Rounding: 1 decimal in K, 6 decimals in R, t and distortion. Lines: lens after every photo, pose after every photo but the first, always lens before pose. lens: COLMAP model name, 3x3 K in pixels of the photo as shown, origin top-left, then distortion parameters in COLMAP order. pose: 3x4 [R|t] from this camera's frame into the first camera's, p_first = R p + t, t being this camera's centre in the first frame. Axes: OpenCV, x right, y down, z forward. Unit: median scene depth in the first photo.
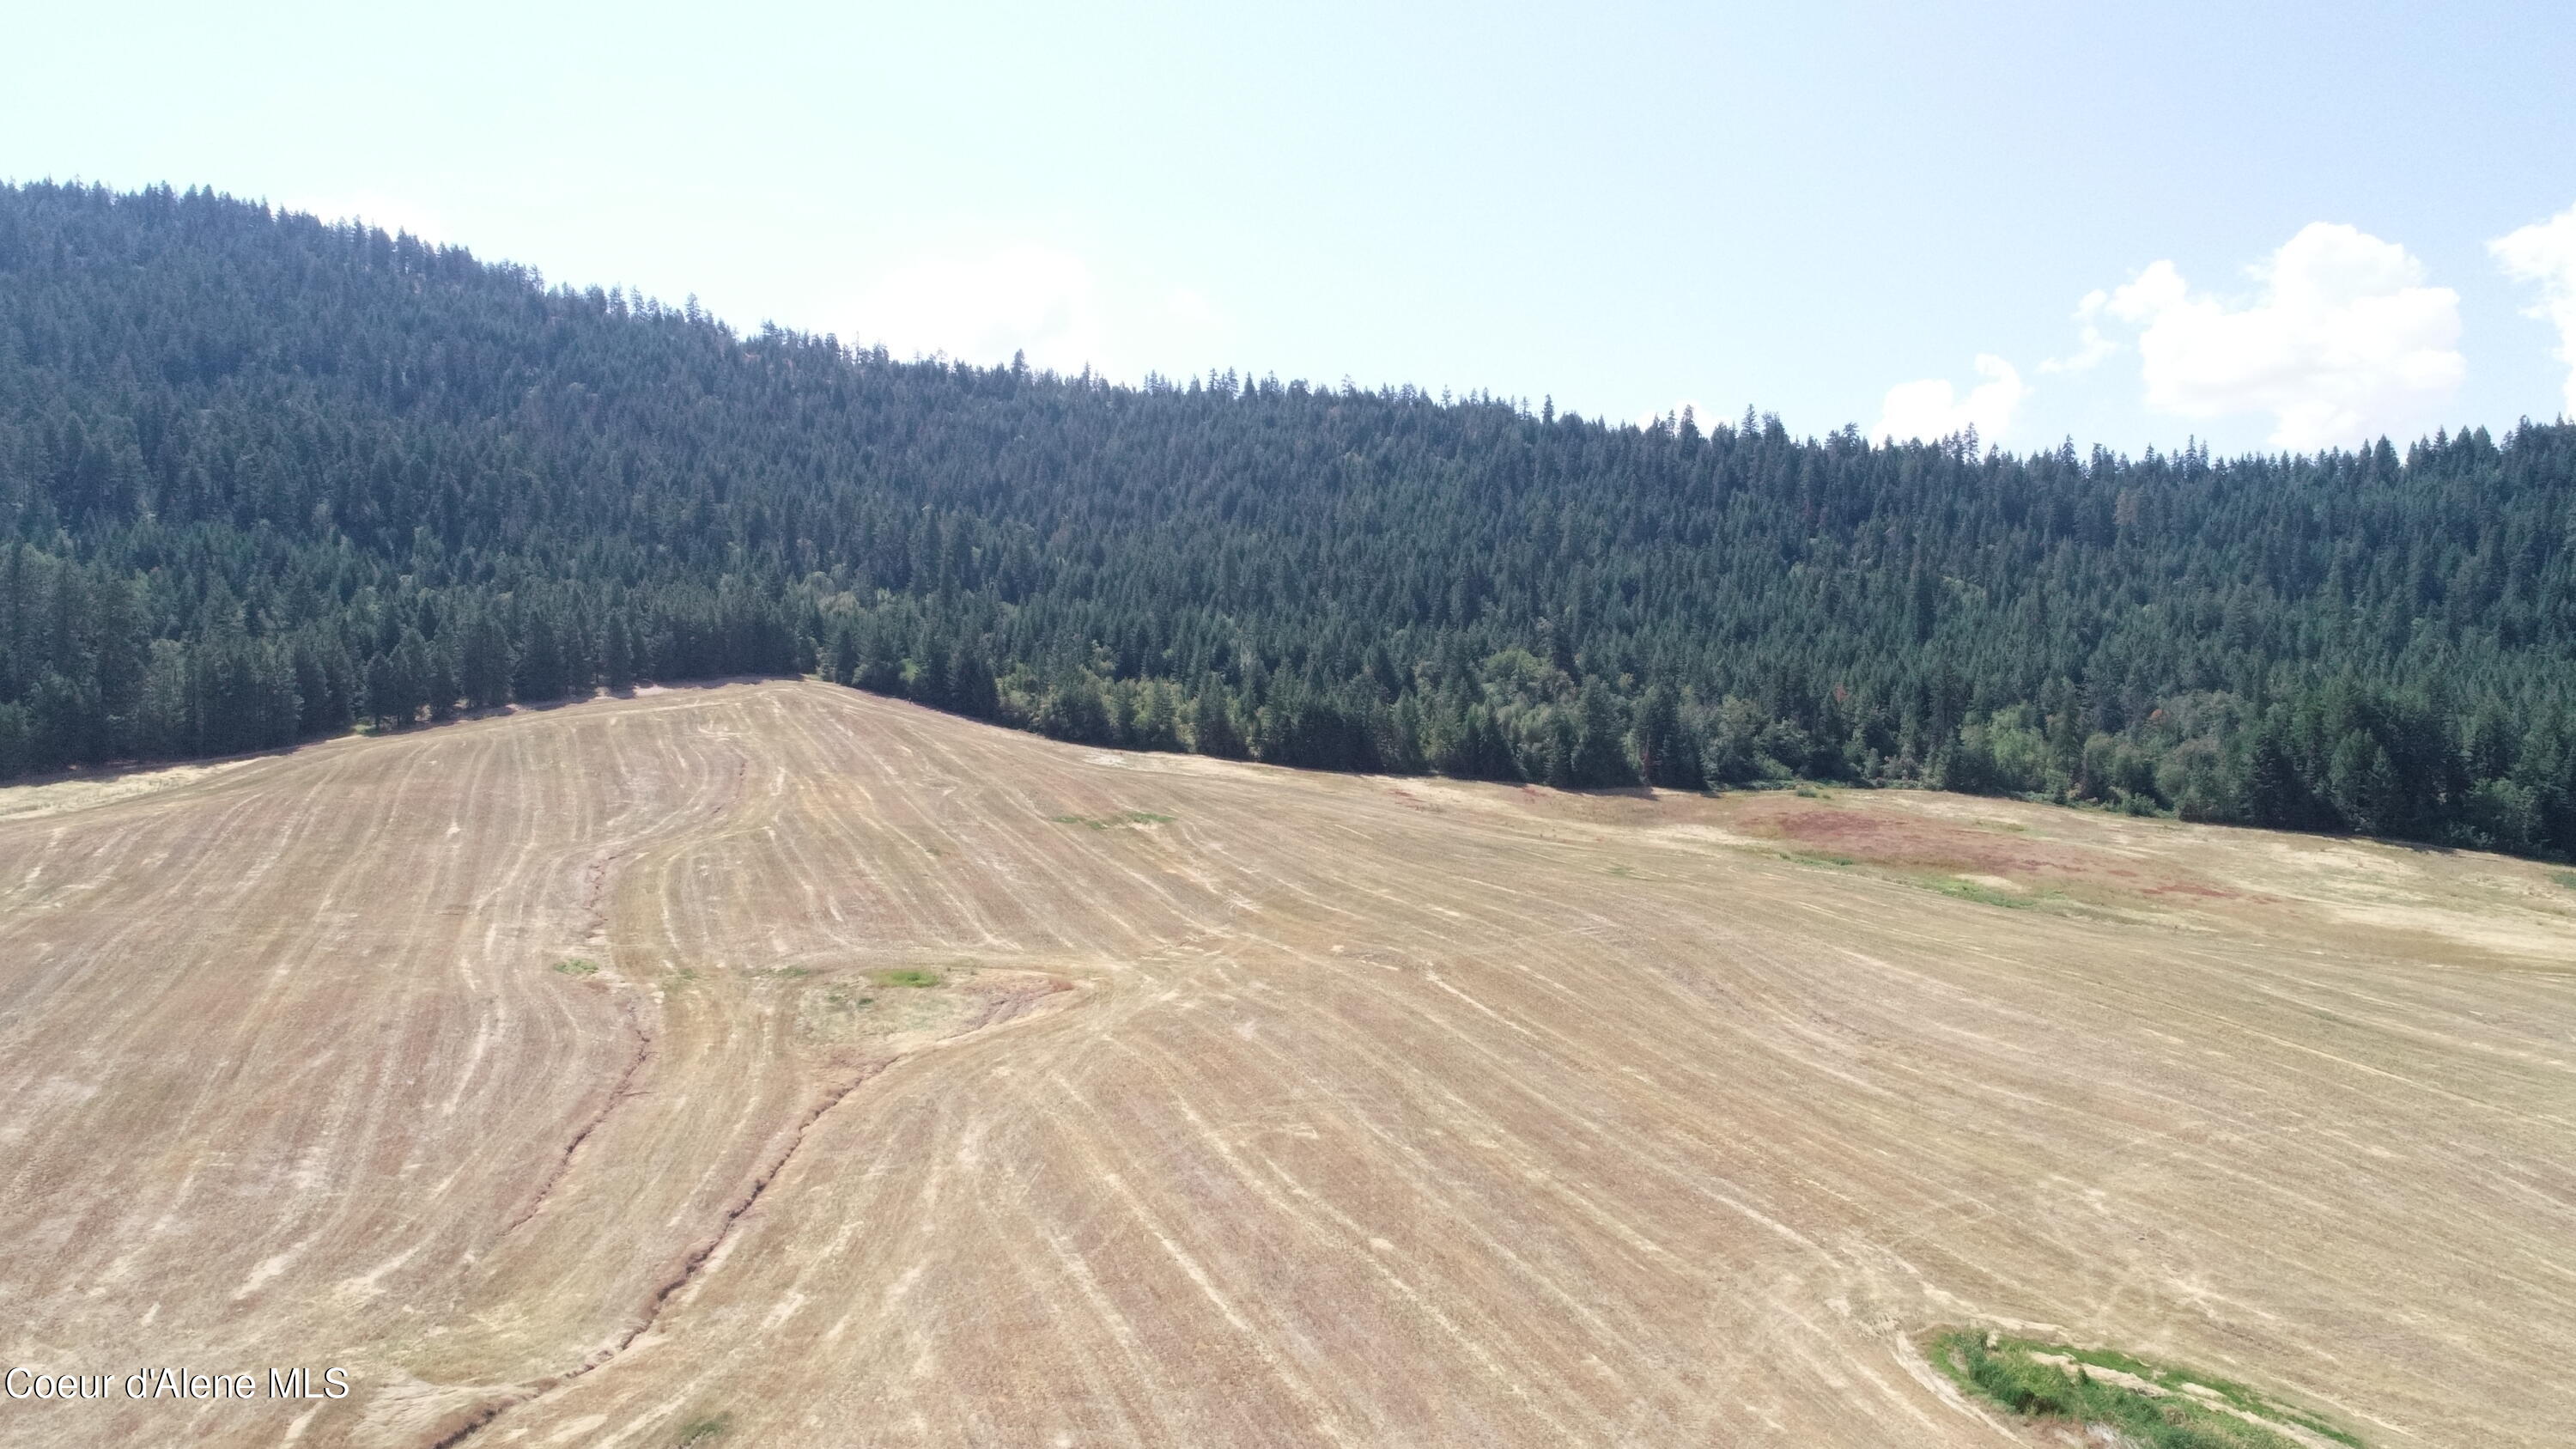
lens RADIAL K [[1756.7, 0, 1286.9], [0, 1756.7, 714.0], [0, 0, 1]] dist [0.012676, -0.009141]
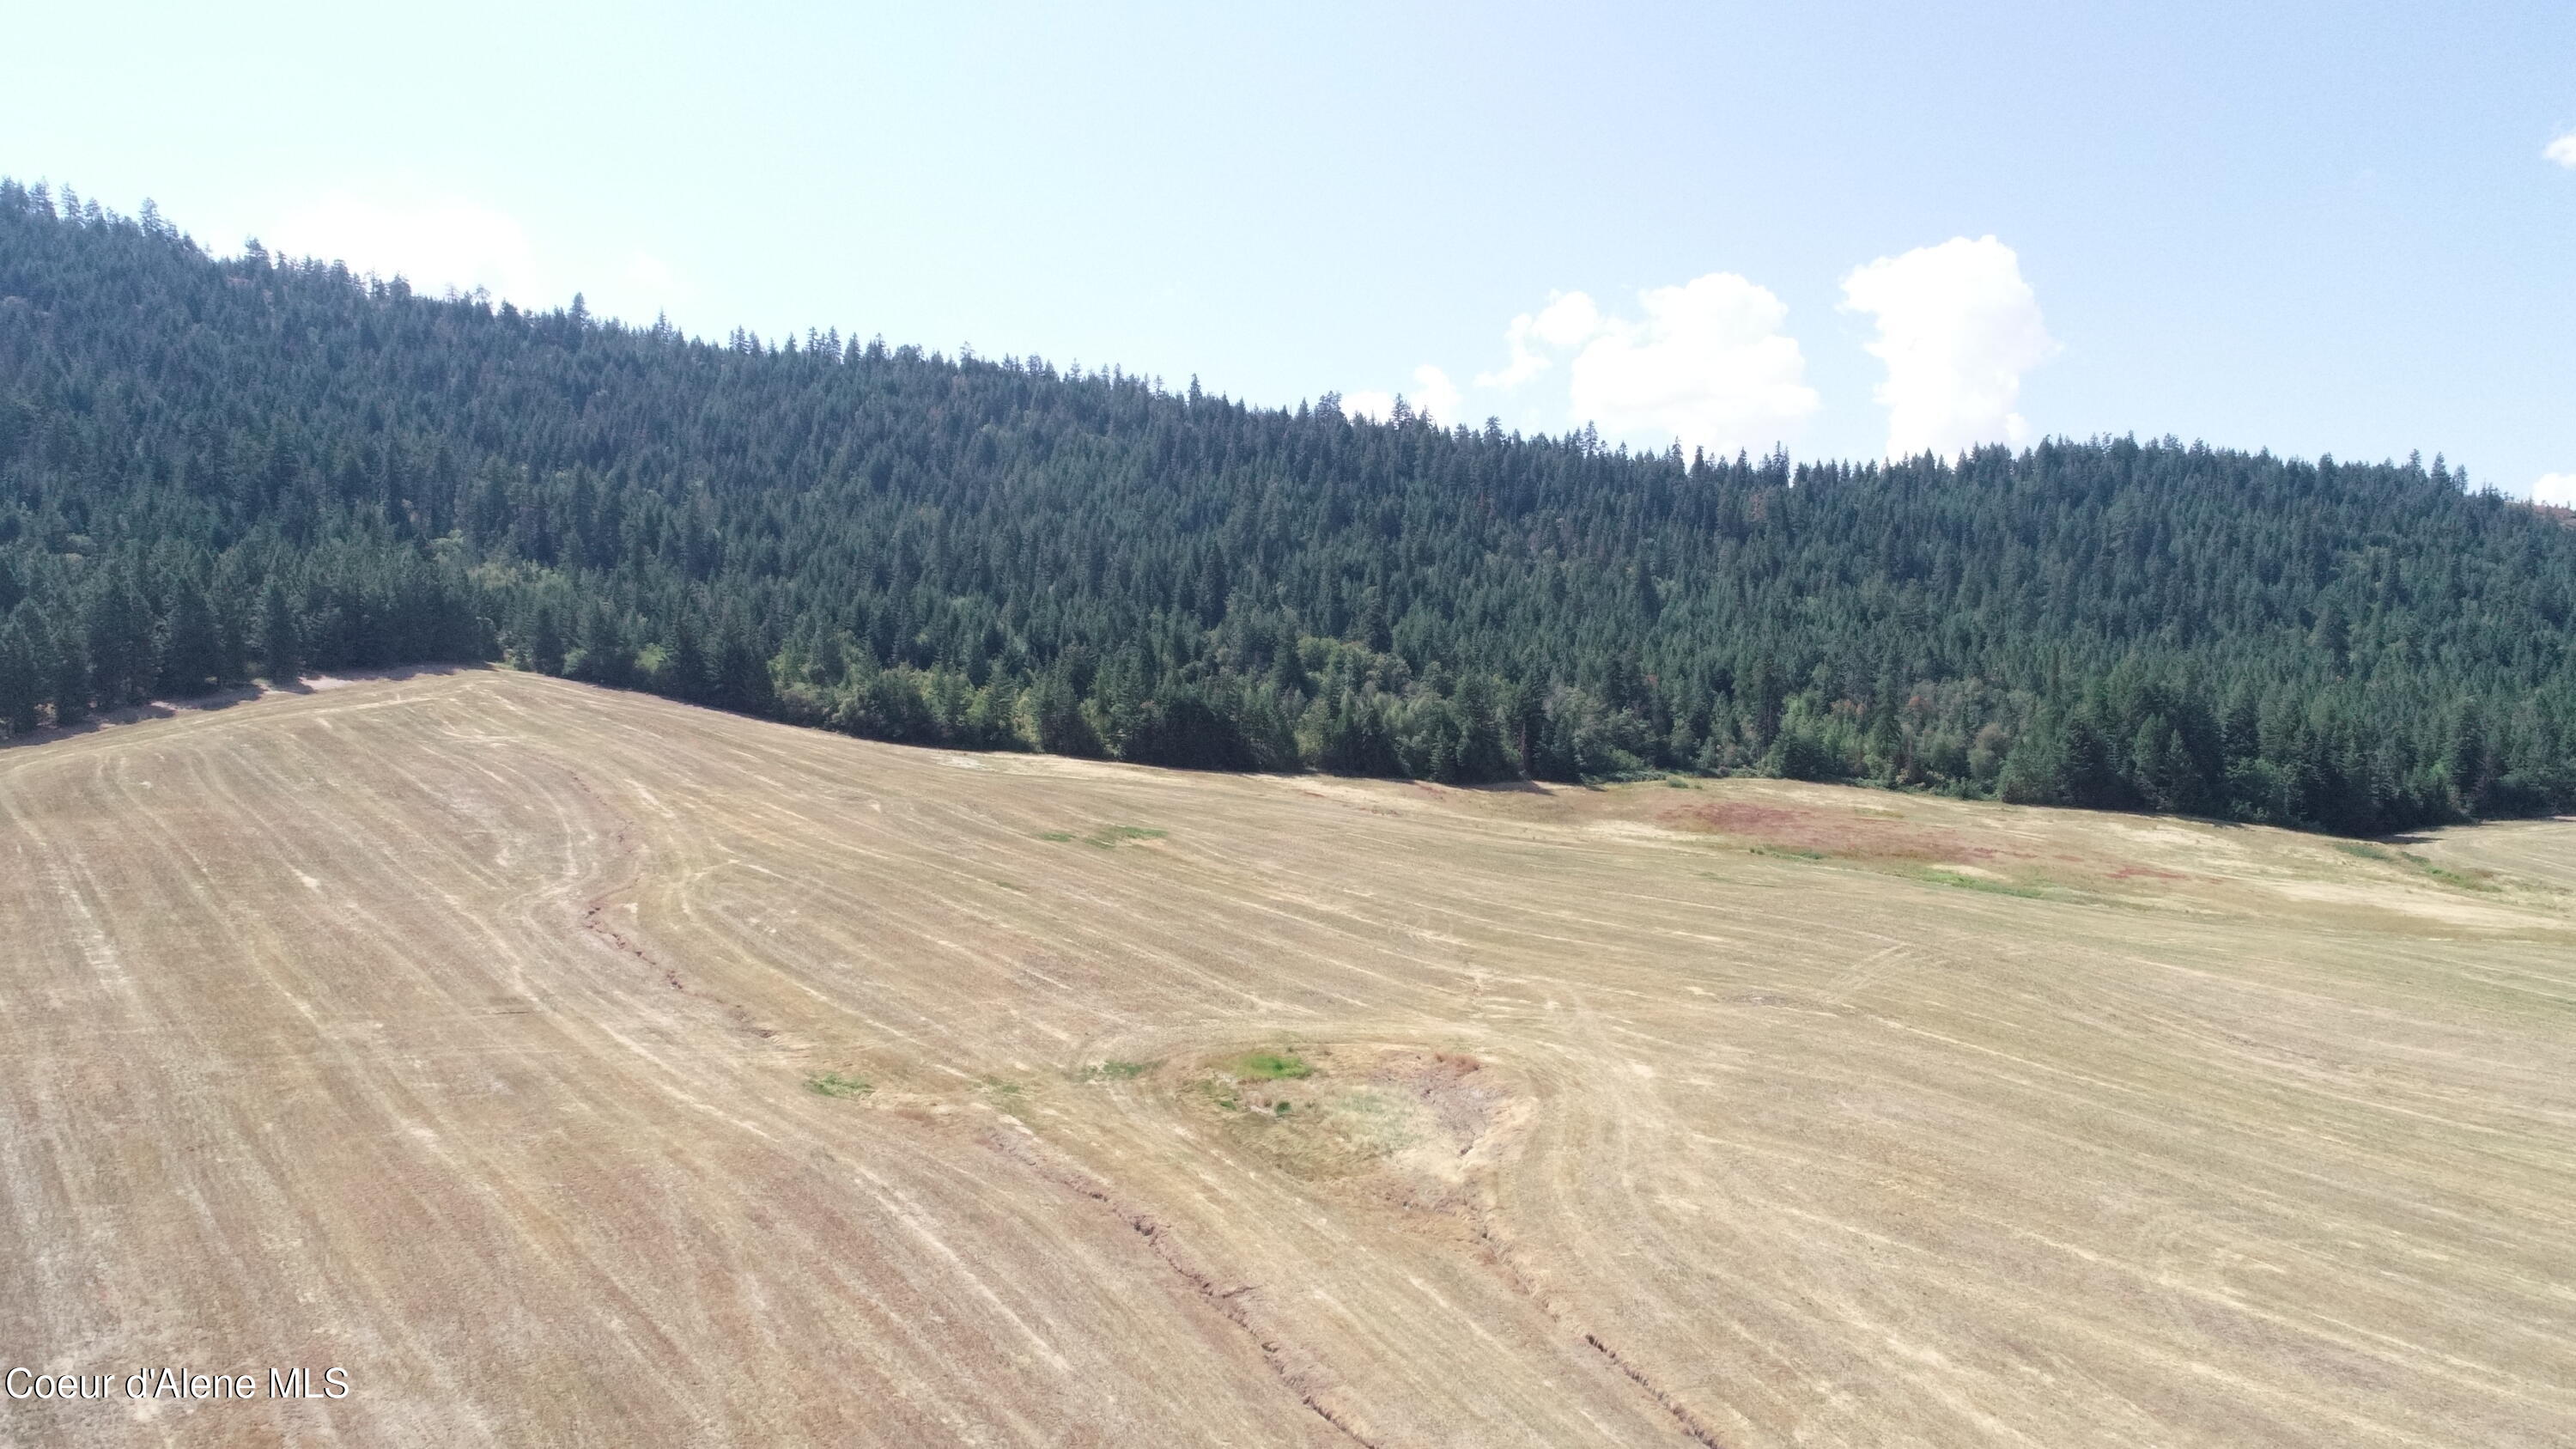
lens RADIAL K [[1756.7, 0, 1287.2], [0, 1756.7, 721.0], [0, 0, 1]] dist [0.012676, -0.009141]
pose [[0.953204, -0.009903, 0.302165, -0.173370], [0.007082, 0.999921, 0.010431, -0.001411], [-0.302244, -0.007803, 0.953199, 0.115997]]
